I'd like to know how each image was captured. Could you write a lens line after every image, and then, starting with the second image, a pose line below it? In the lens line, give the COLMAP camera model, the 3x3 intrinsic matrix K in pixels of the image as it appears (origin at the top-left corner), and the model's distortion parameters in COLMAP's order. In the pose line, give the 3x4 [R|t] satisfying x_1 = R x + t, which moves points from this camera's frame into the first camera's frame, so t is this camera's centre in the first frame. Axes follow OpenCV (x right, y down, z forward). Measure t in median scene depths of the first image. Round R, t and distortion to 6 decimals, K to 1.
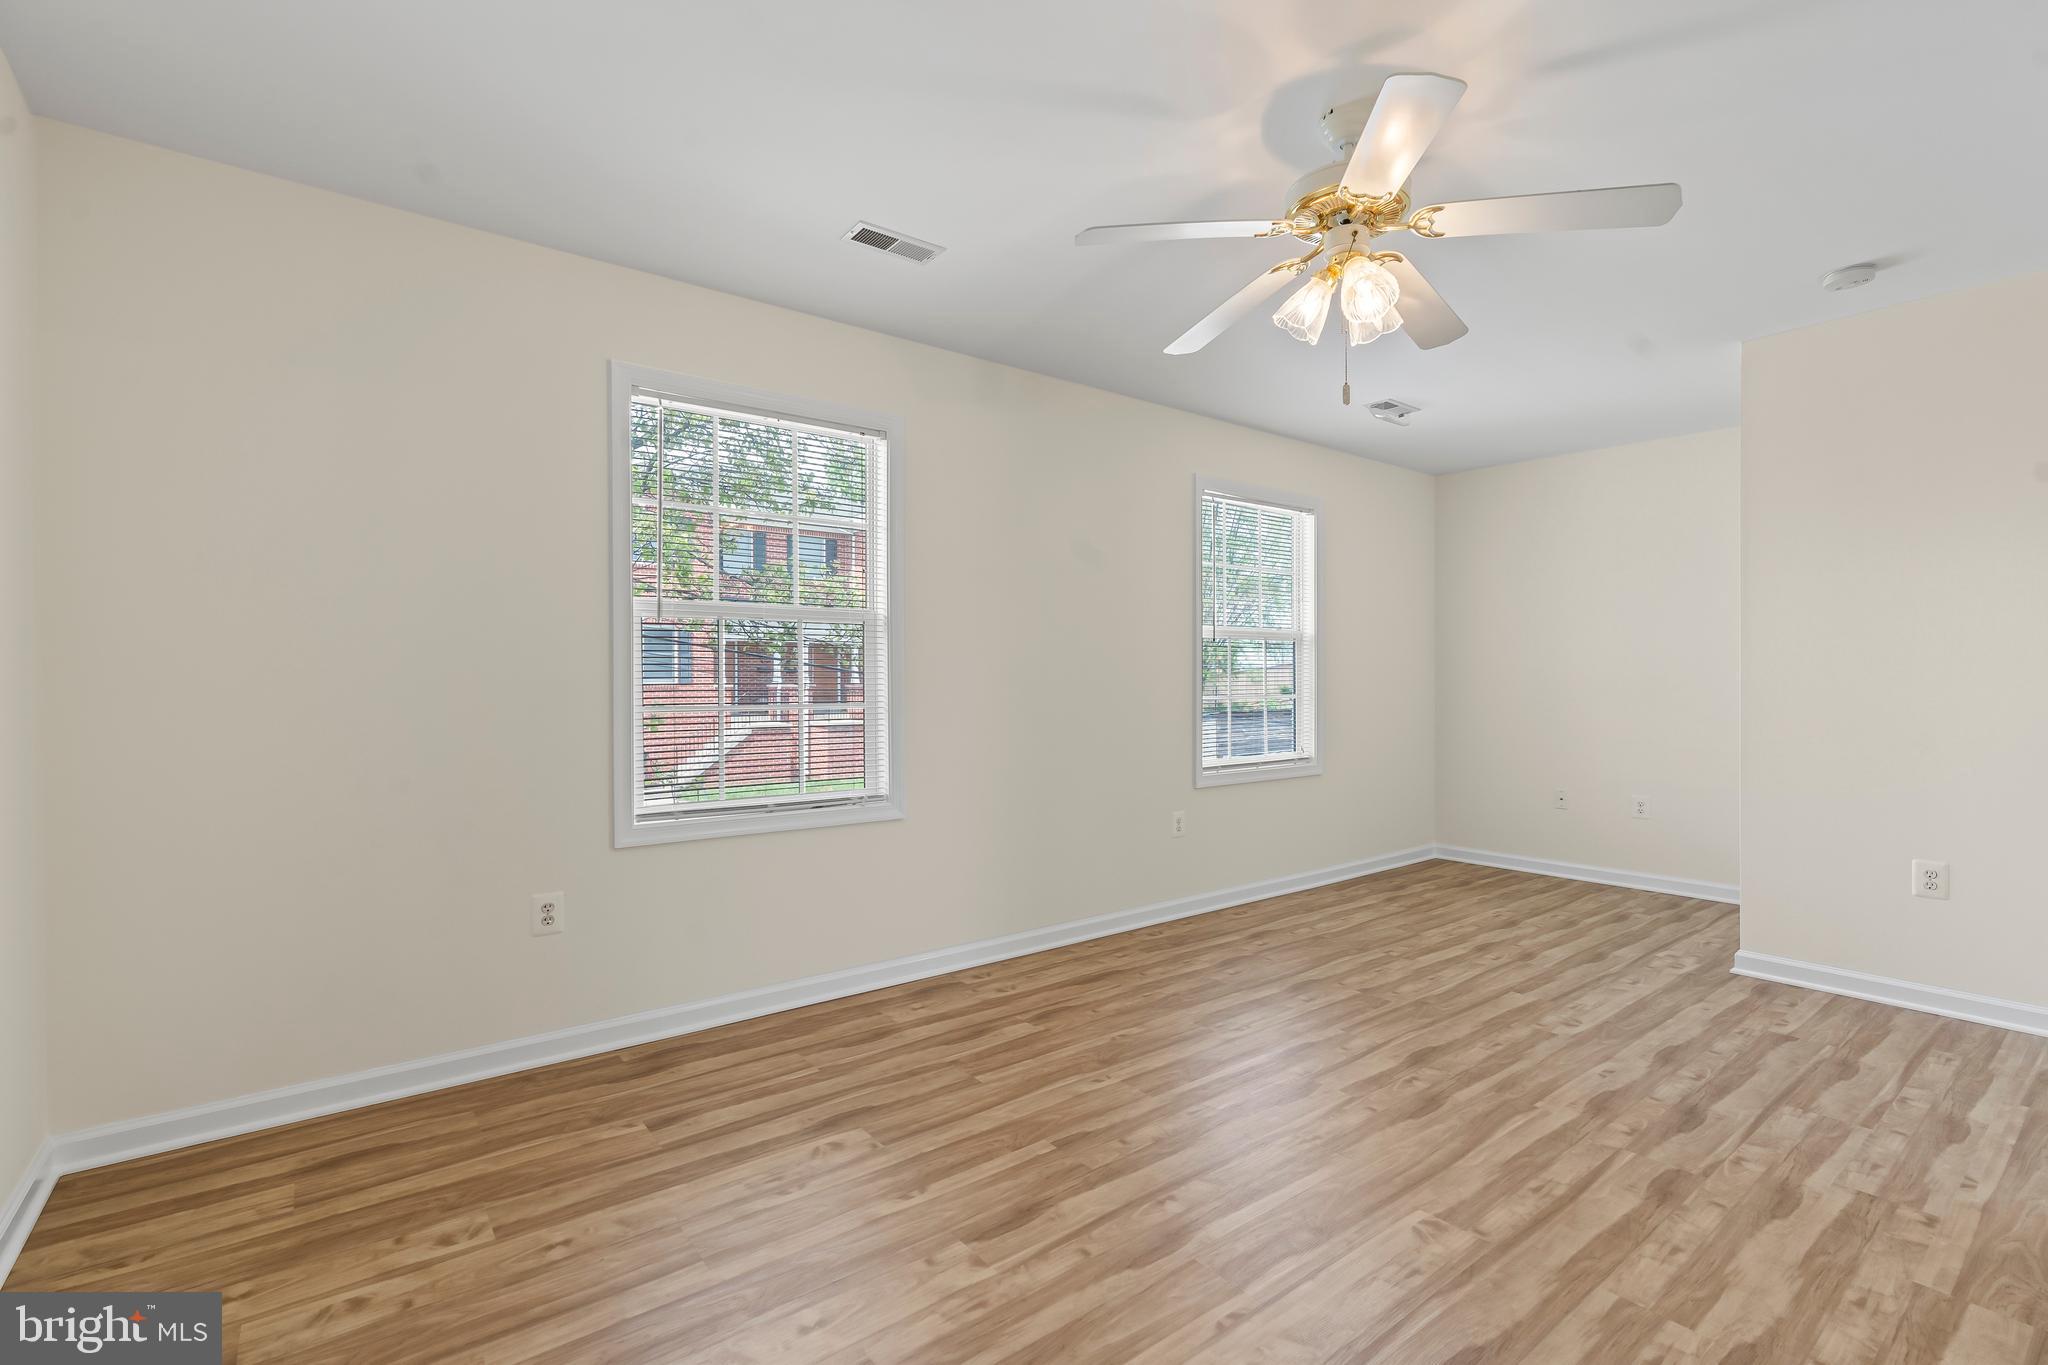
lens RADIAL K [[927.6, 0, 1023.7], [0, 927.6, 683.5], [0, 0, 1]] dist [-0.007550, 0.001429]
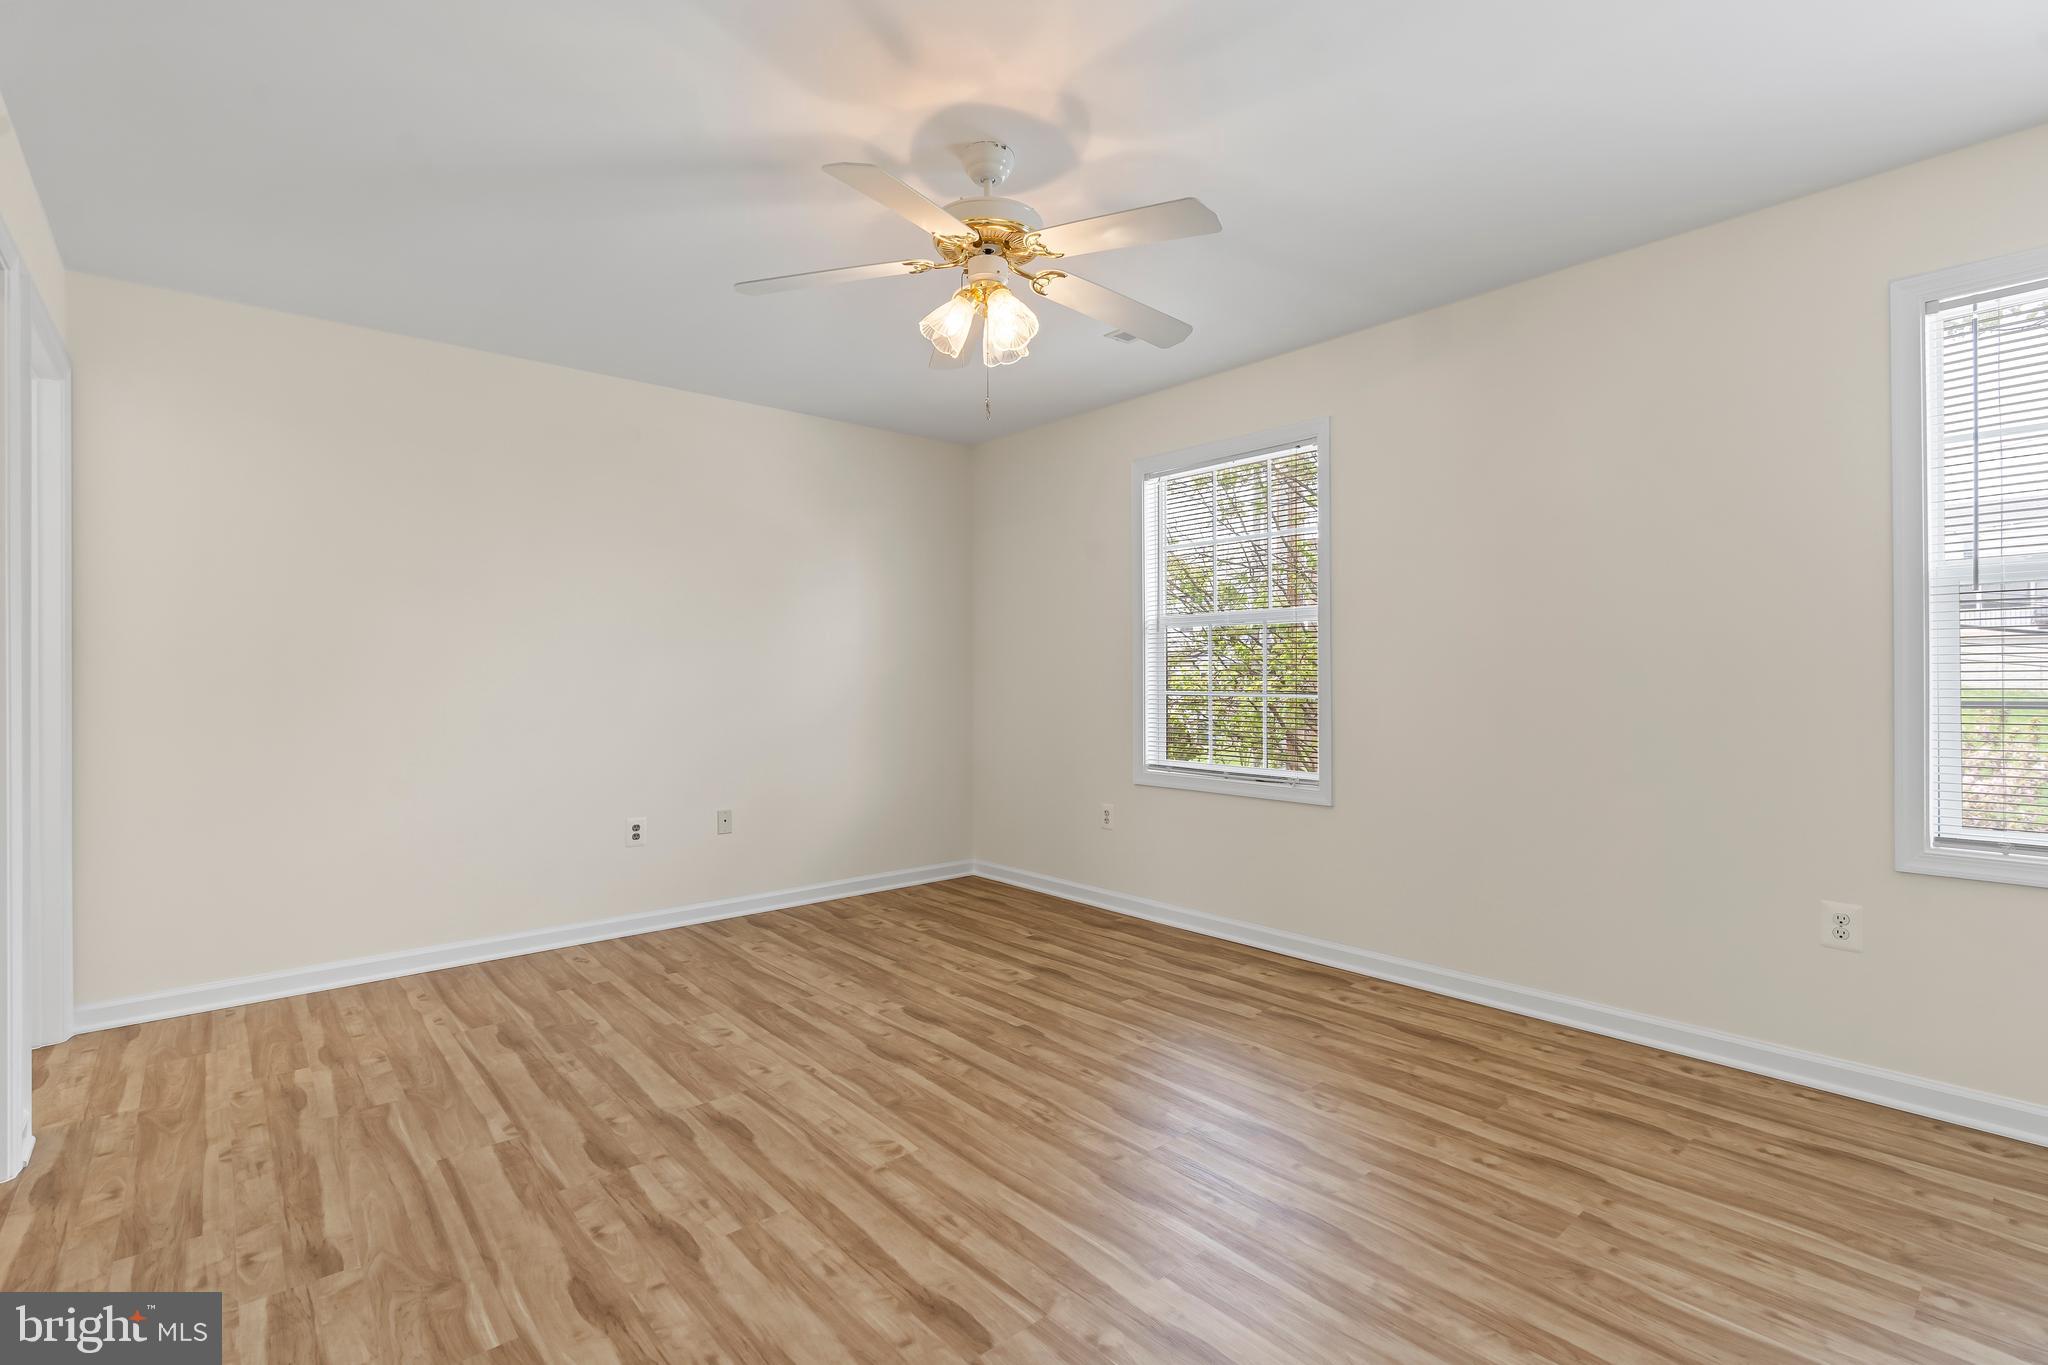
lens RADIAL K [[927.6, 0, 1023.7], [0, 927.6, 683.5], [0, 0, 1]] dist [-0.007550, 0.001429]
pose [[0.064245, 0.011025, -0.997873, 1.099064], [0.001590, 0.999937, 0.011150, -0.003548], [0.997933, -0.002303, 0.064223, 0.750477]]
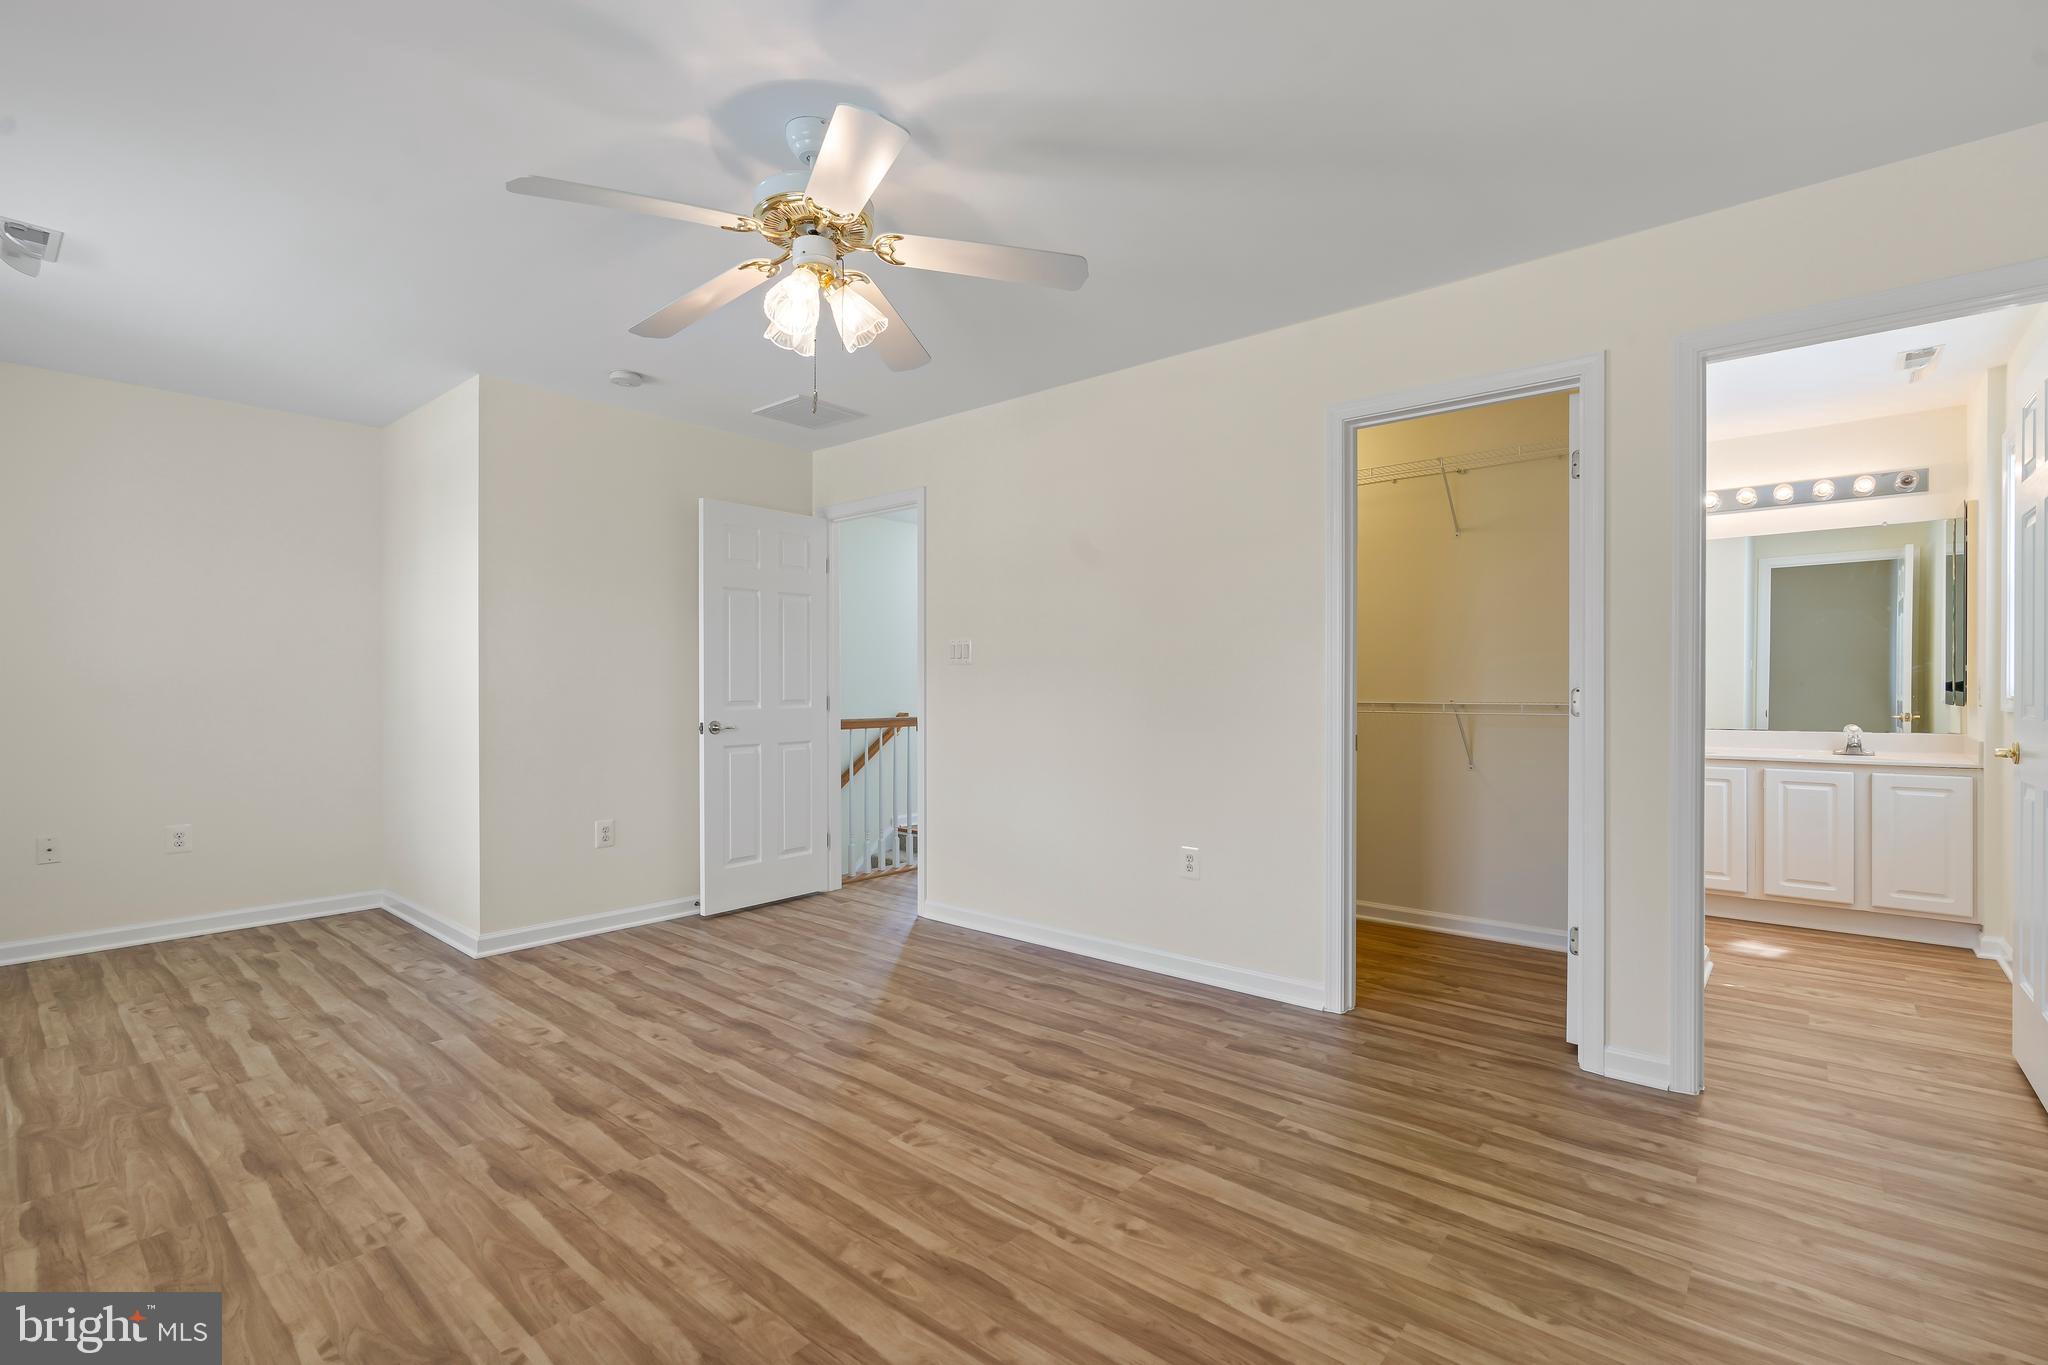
lens RADIAL K [[927.6, 0, 1023.7], [0, 927.6, 683.5], [0, 0, 1]] dist [-0.007550, 0.001429]
pose [[-0.209880, 0.005854, 0.977710, -0.535030], [0.001700, 0.999983, -0.005623, 0.000085], [-0.977726, 0.000482, -0.209886, 0.765368]]
